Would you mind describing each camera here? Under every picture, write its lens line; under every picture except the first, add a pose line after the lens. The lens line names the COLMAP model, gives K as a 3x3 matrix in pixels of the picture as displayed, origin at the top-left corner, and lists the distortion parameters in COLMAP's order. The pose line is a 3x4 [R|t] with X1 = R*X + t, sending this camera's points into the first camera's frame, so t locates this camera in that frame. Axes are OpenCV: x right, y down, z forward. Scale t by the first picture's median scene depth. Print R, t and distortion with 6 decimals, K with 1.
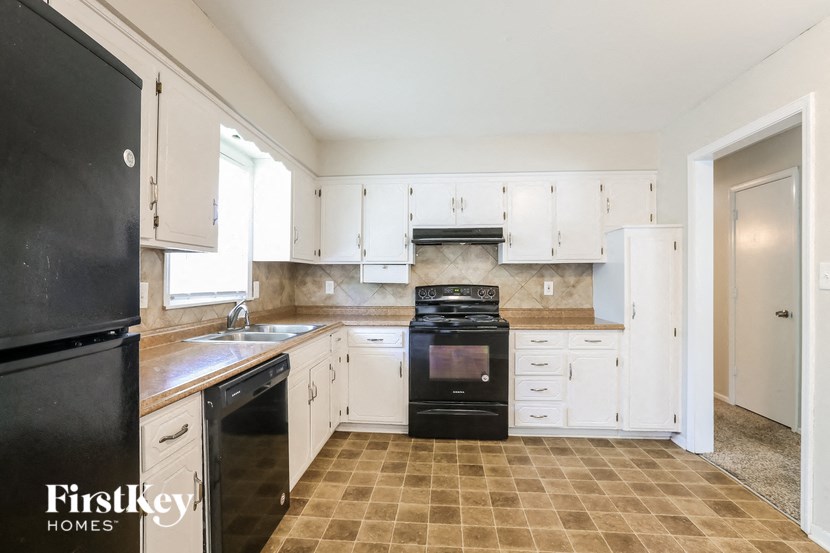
lens RADIAL K [[399.2, 0, 415.0], [0, 399.2, 276.5], [0, 0, 1]] dist [-0.052973, 0.031494]
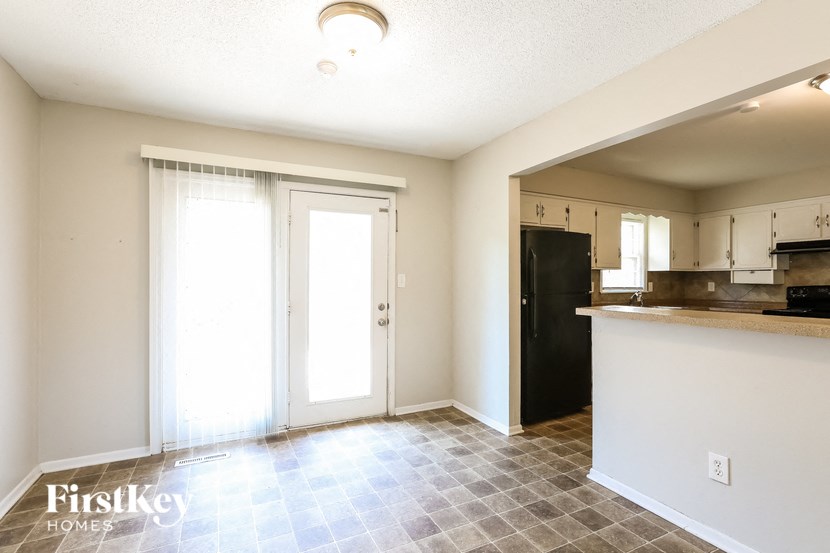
lens RADIAL K [[399.2, 0, 415.0], [0, 399.2, 276.5], [0, 0, 1]] dist [-0.052973, 0.031494]
pose [[0.511347, -0.008391, -0.859333, 0.495524], [0.006324, 0.999962, -0.006001, -0.008721], [0.859351, -0.002366, 0.511381, -0.699301]]
